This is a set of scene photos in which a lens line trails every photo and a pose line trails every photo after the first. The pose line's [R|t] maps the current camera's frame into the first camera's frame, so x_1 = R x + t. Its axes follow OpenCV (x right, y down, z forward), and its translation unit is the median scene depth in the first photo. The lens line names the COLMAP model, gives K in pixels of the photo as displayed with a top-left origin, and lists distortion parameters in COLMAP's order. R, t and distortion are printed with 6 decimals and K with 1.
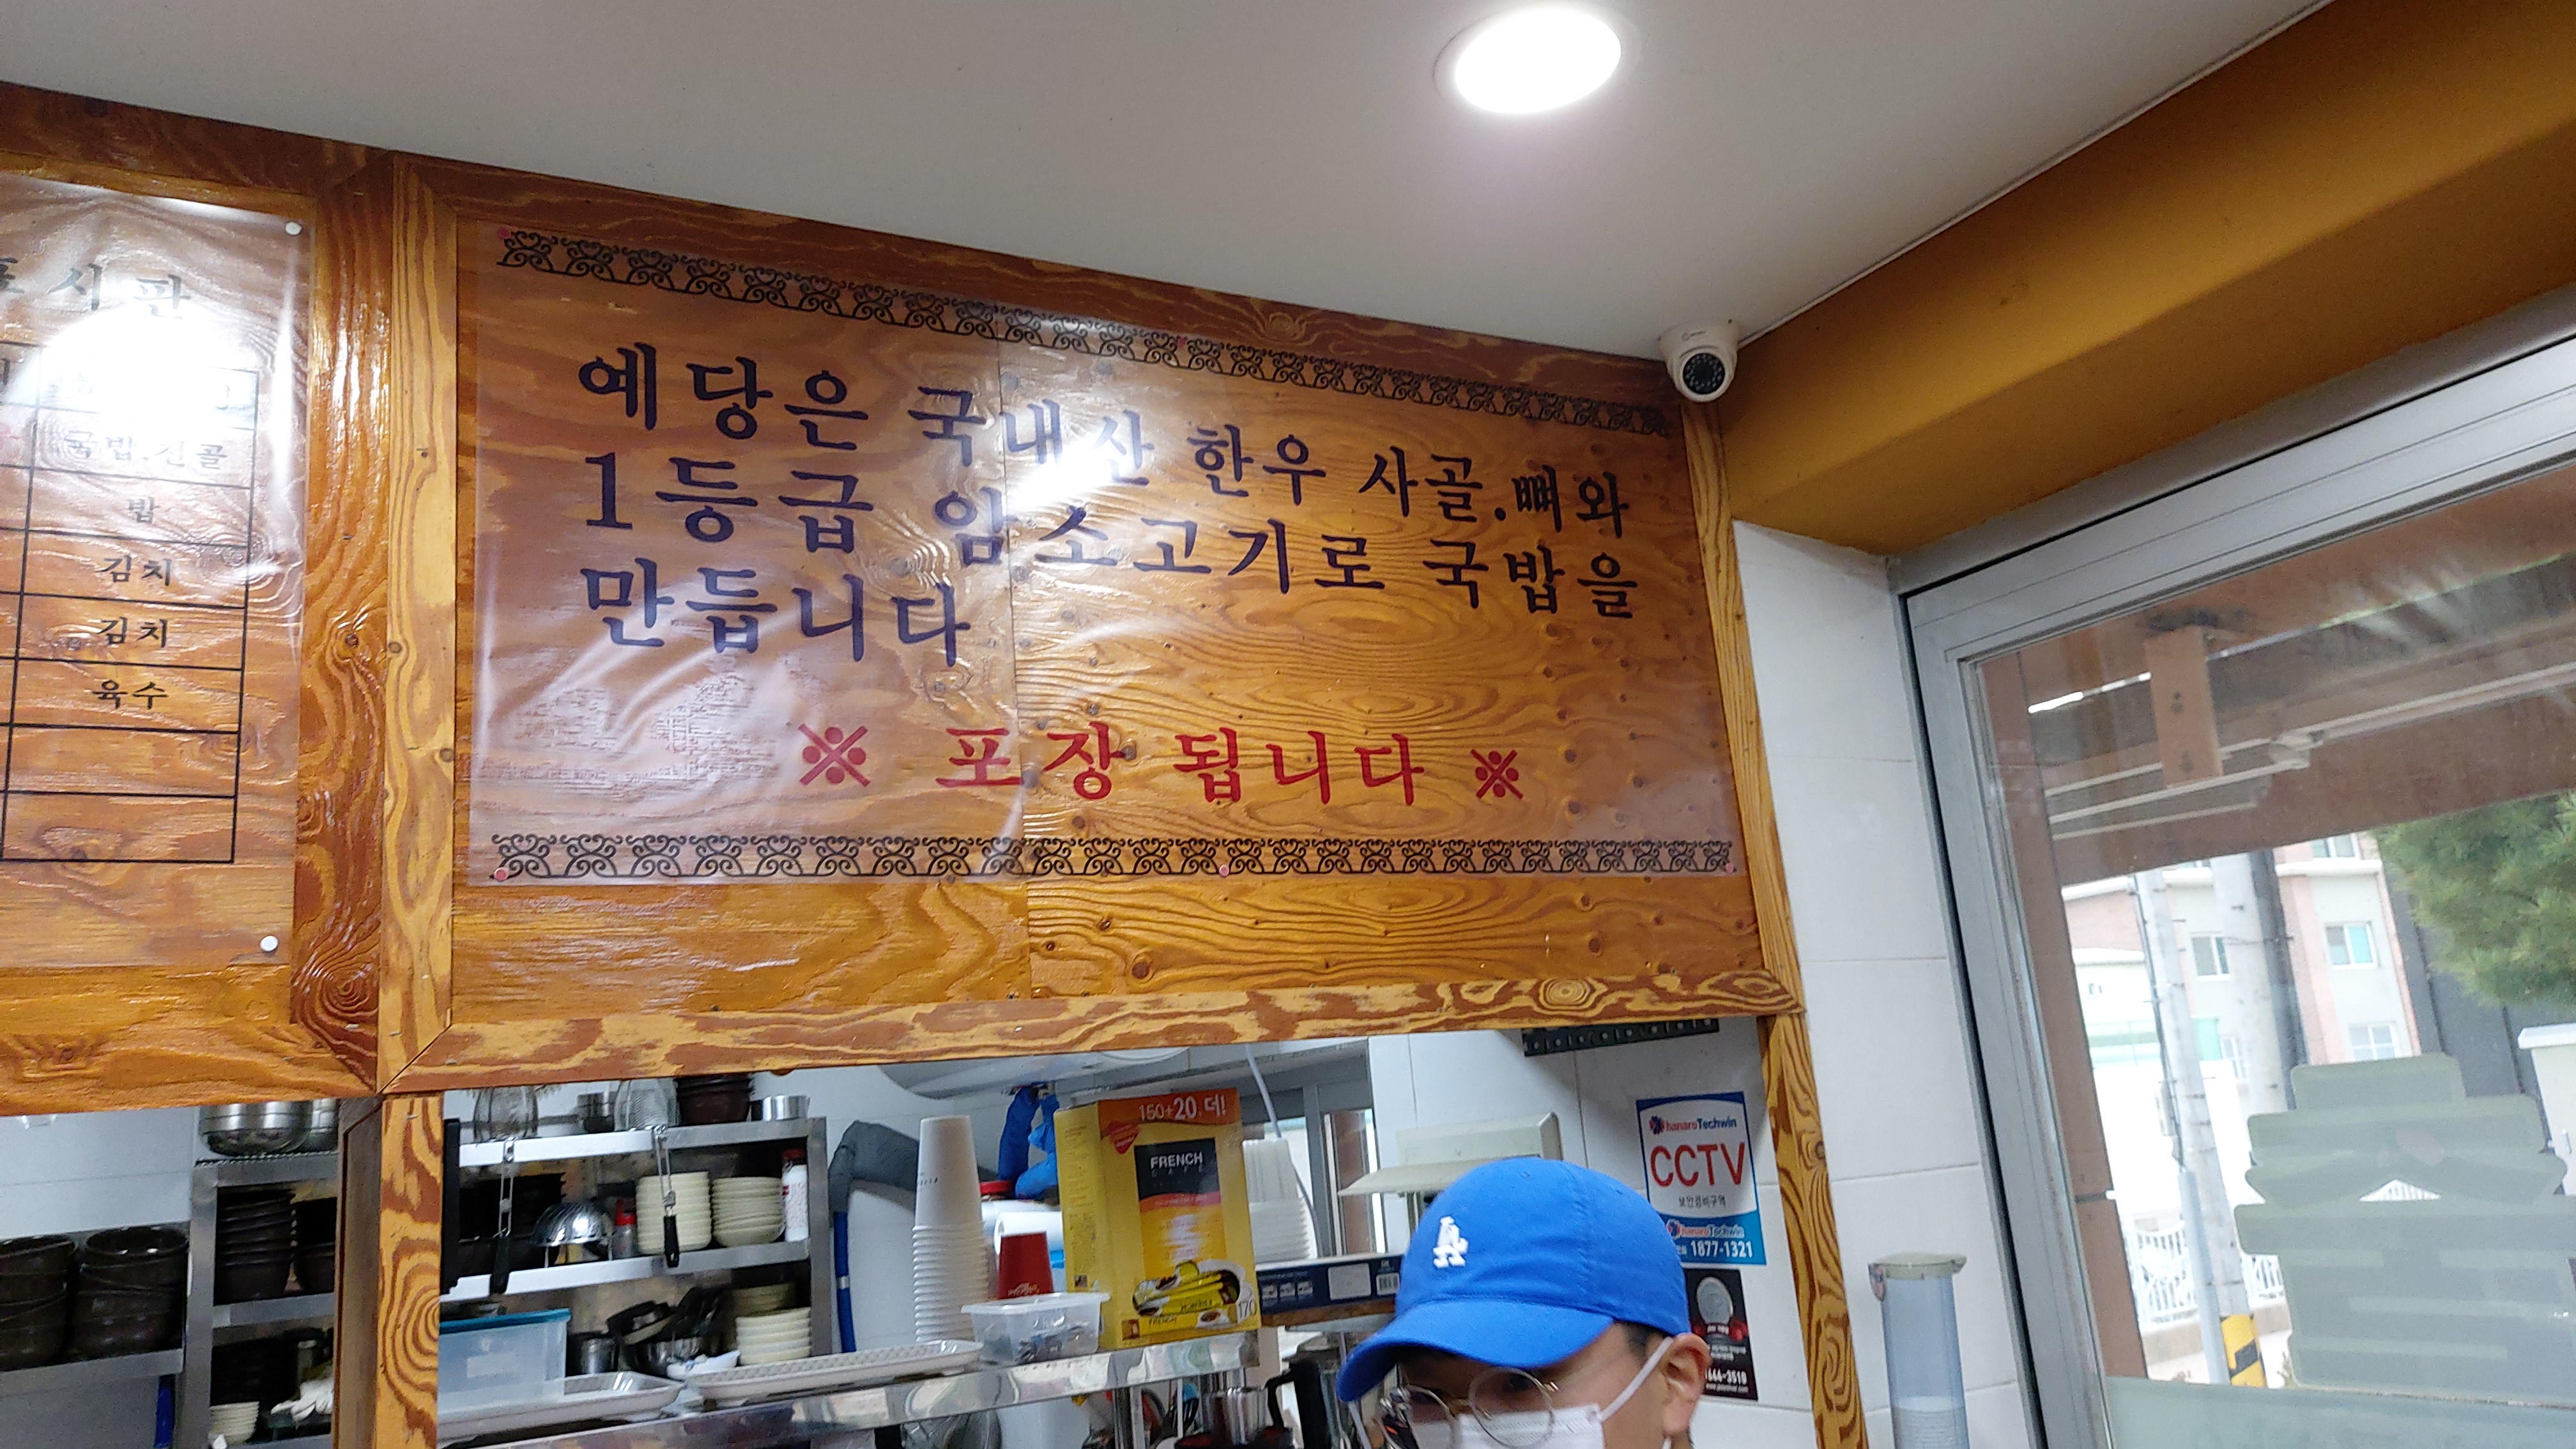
lens RADIAL K [[1856.1, 0, 1296.9], [0, 1856.1, 721.7], [0, 0, 1]] dist [0.010472, -0.009405]
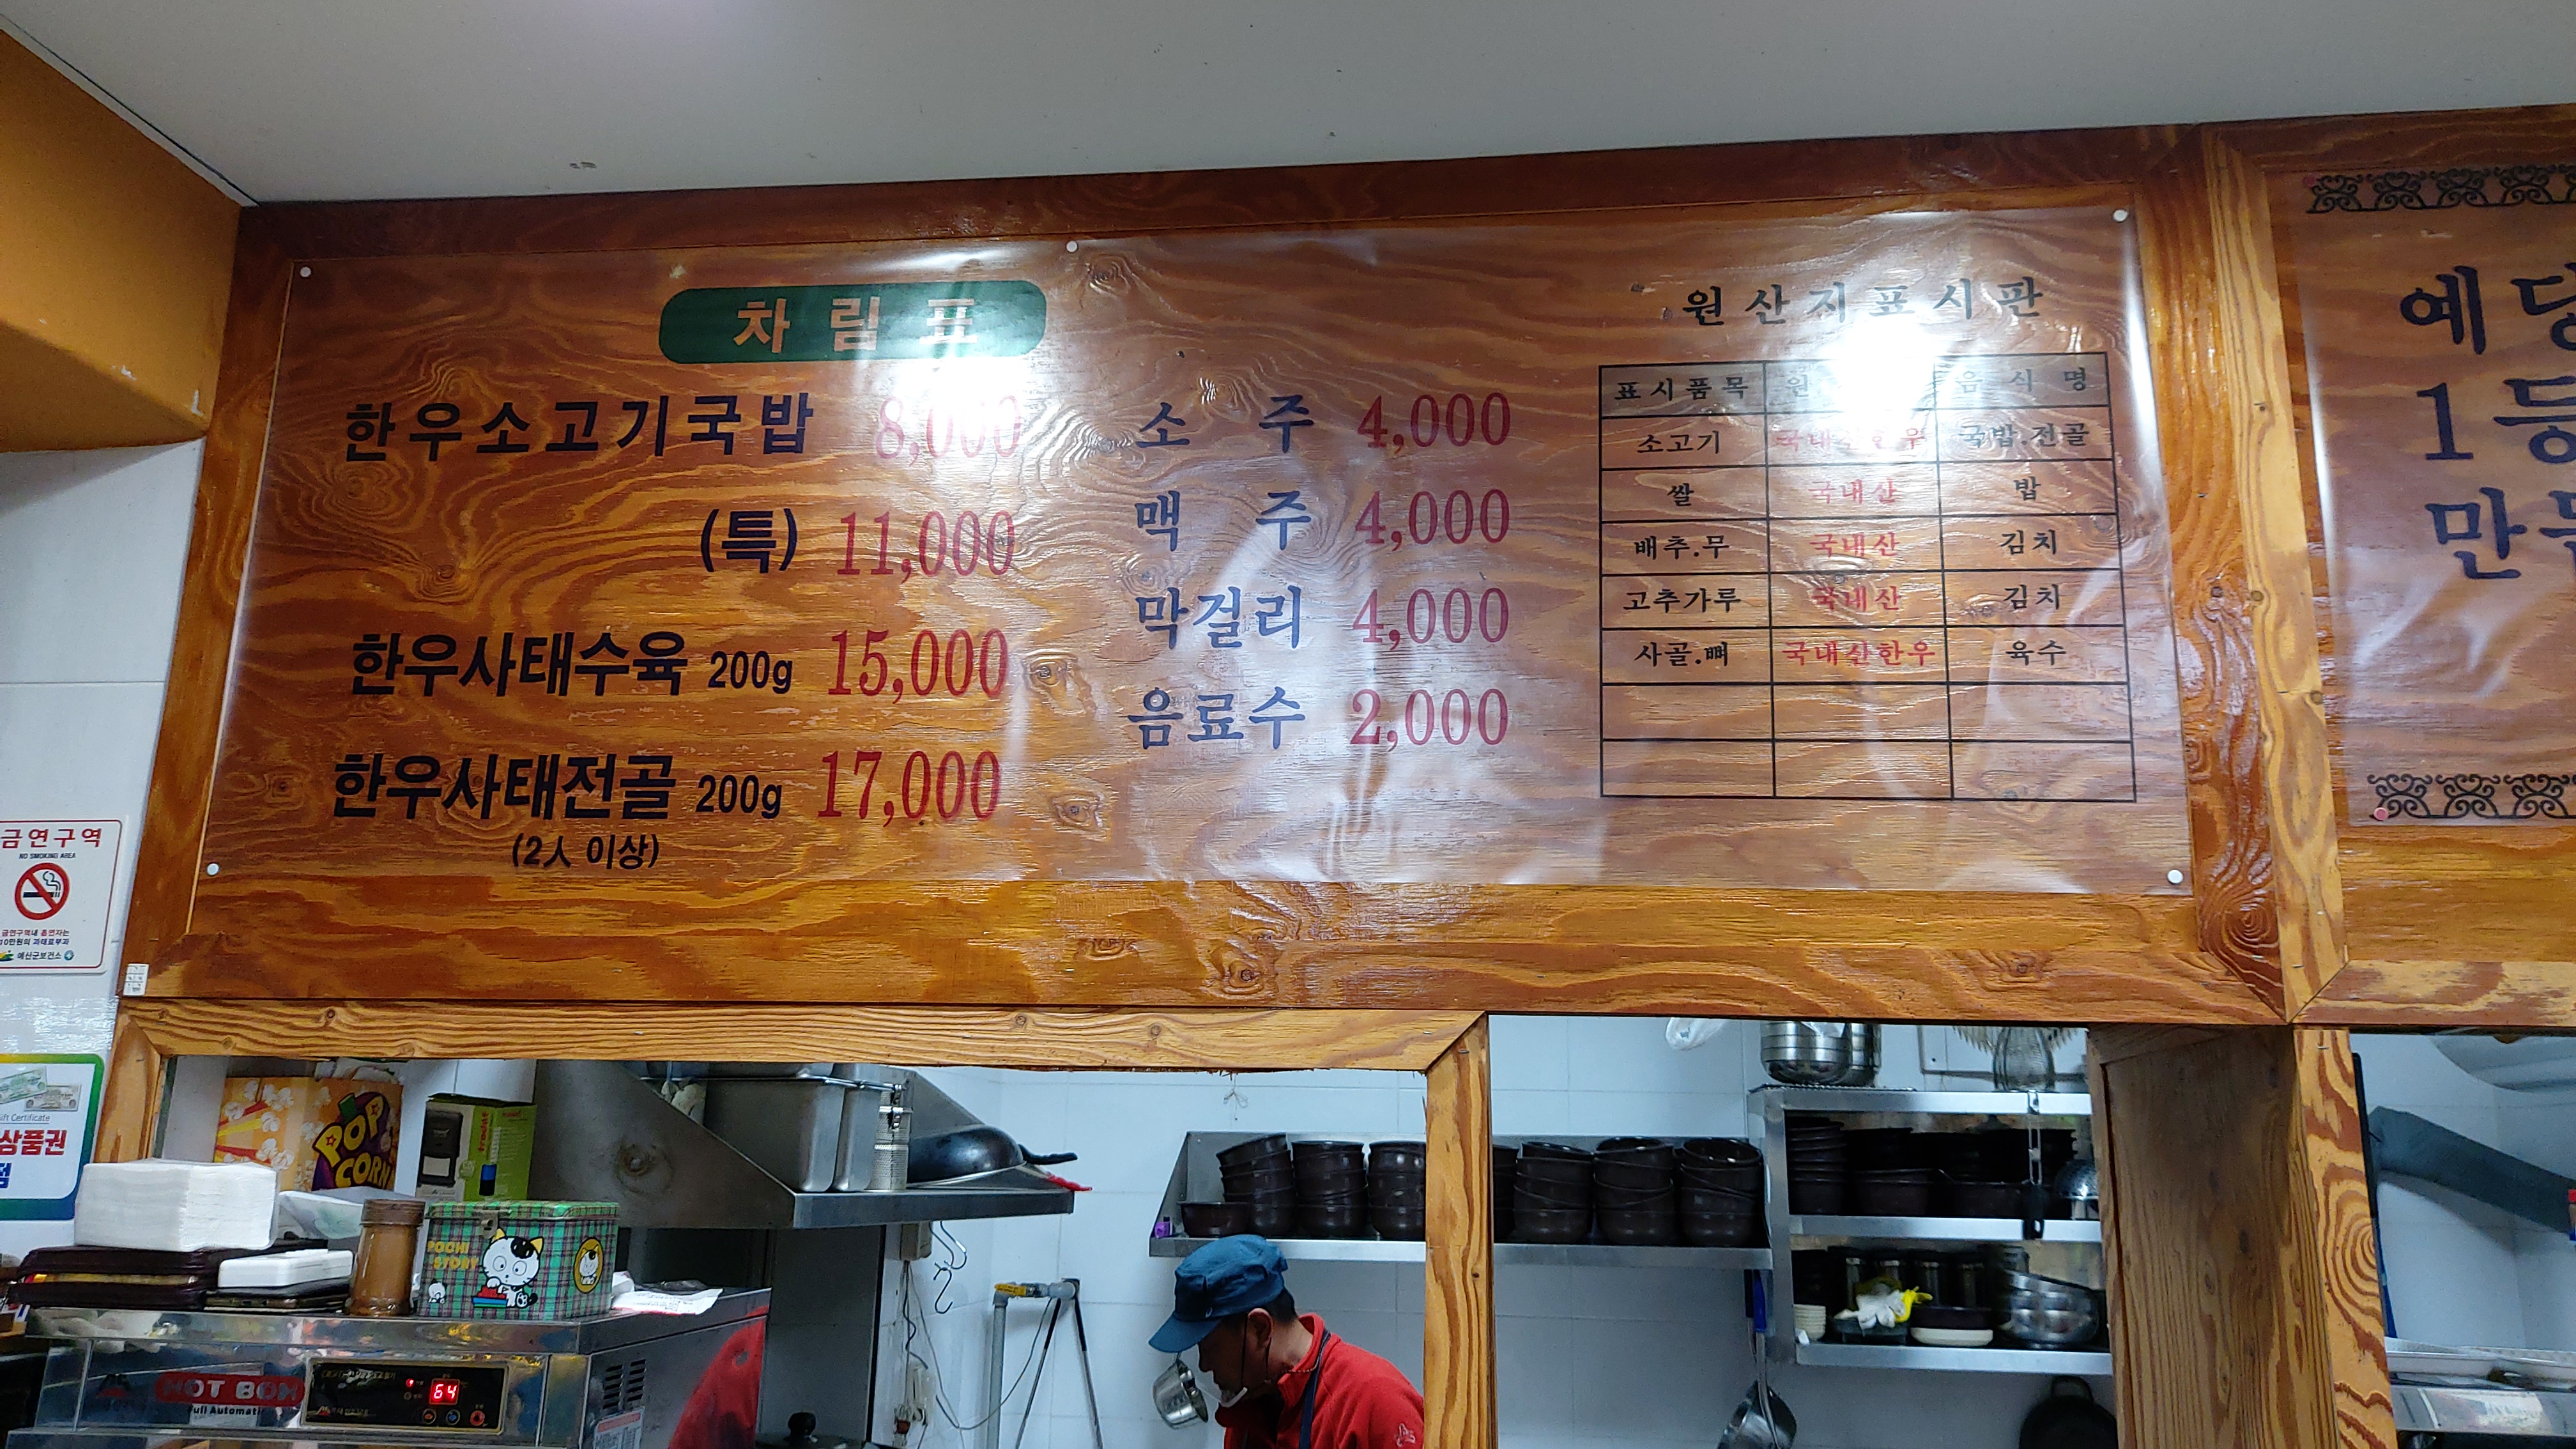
lens RADIAL K [[1856.1, 0, 1293.9], [0, 1856.1, 714.7], [0, 0, 1]] dist [0.010472, -0.009405]
pose [[0.793401, -0.035567, -0.607660, -0.277988], [0.041642, 0.999124, -0.004109, 0.008027], [0.607274, -0.022045, 0.794187, -0.151666]]
